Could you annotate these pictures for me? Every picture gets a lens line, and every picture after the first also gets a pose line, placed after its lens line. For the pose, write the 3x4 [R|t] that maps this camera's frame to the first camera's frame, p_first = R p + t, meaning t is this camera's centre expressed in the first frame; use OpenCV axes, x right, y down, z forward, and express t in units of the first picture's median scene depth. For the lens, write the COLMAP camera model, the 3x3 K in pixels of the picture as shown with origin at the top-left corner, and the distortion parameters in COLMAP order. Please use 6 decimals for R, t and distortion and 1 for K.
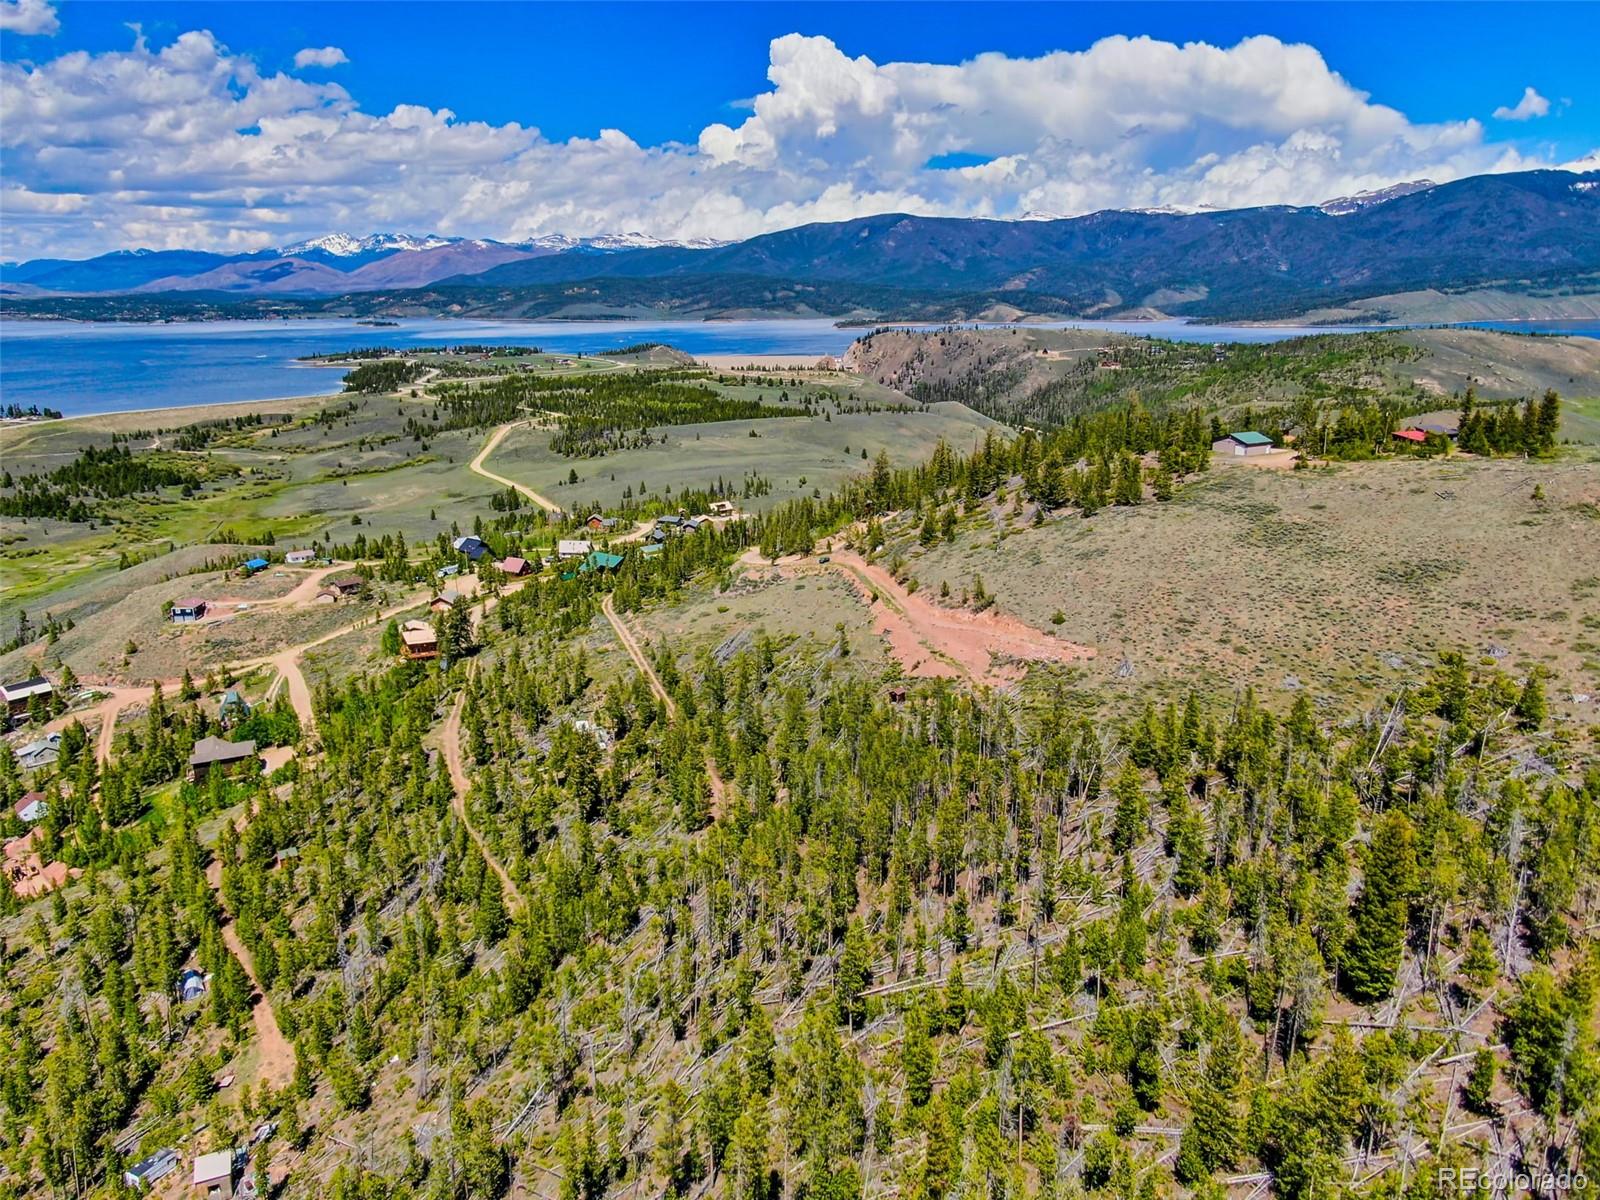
lens RADIAL K [[1151.5, 0, 813.0], [0, 1151.5, 592.8], [0, 0, 1]] dist [-0.012180, 0.037395]
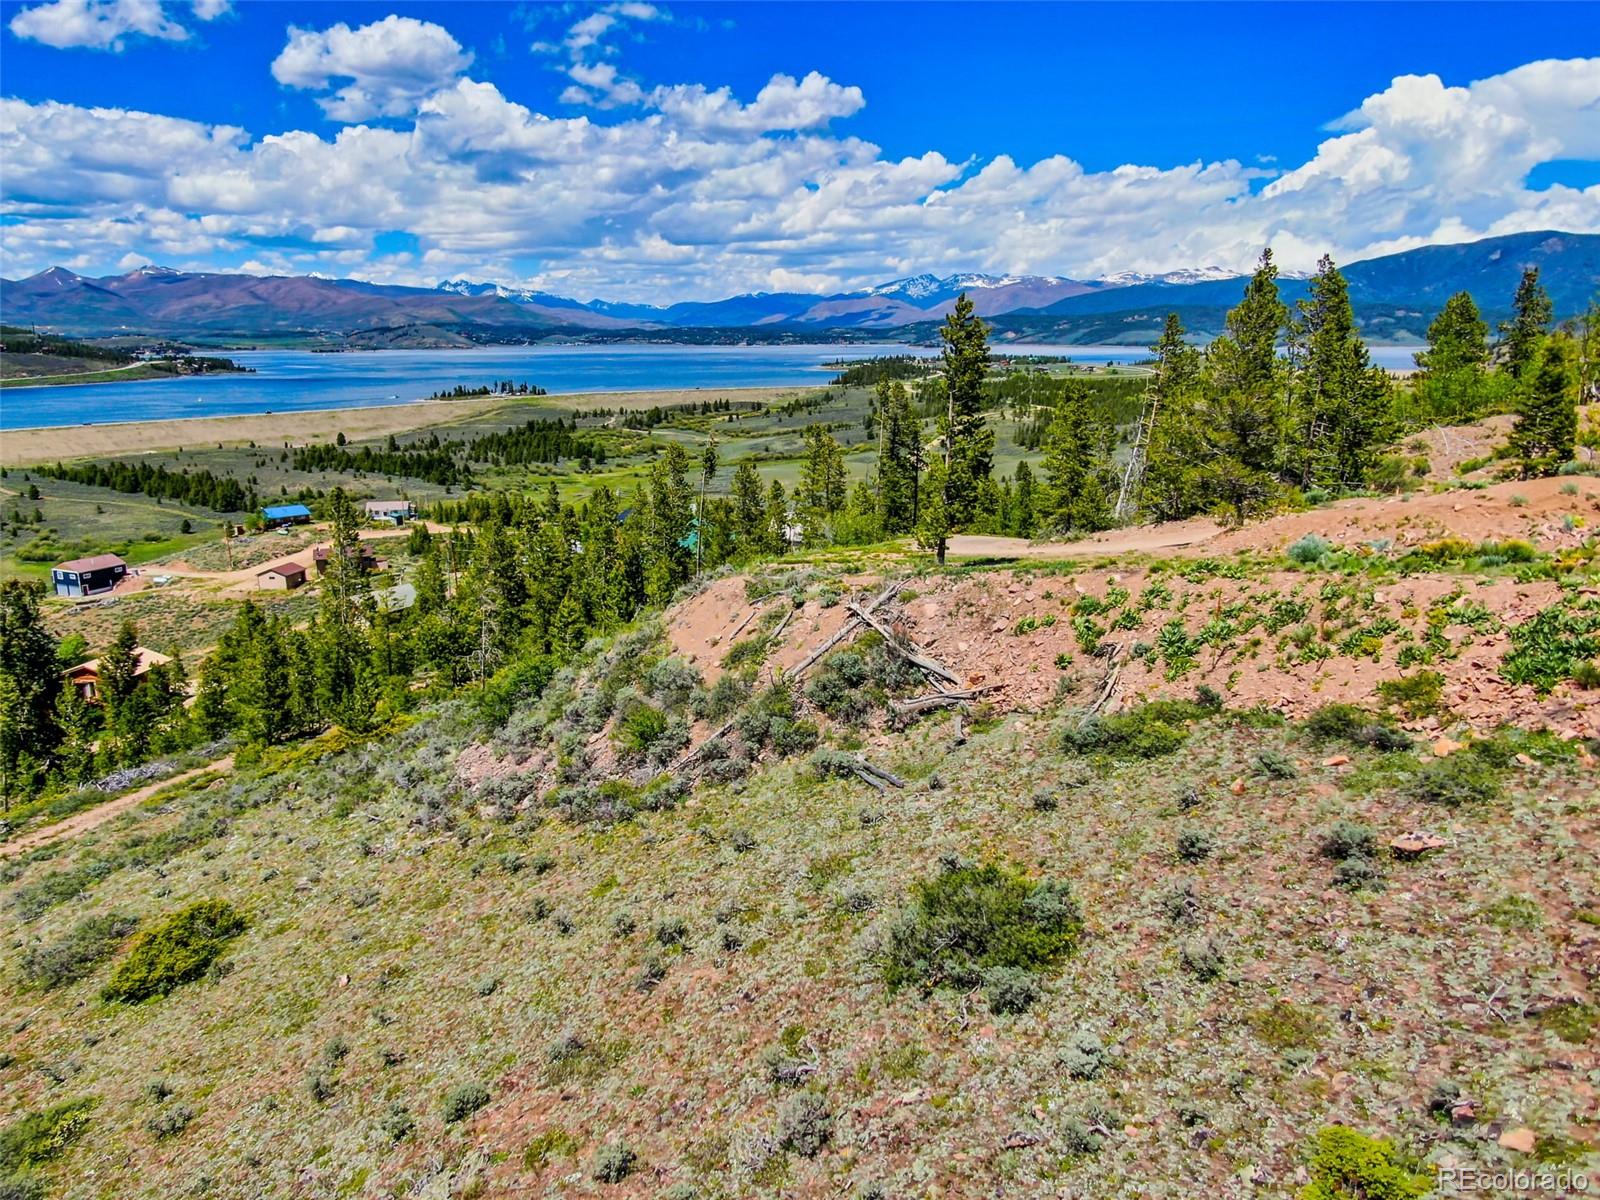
lens RADIAL K [[1151.5, 0, 794.6], [0, 1151.5, 607.3], [0, 0, 1]] dist [-0.012180, 0.037395]
pose [[0.885160, 0.106247, -0.452994, 0.000735], [-0.115070, 0.993324, 0.008129, -0.004155], [0.450834, 0.044930, 0.891476, 0.203385]]
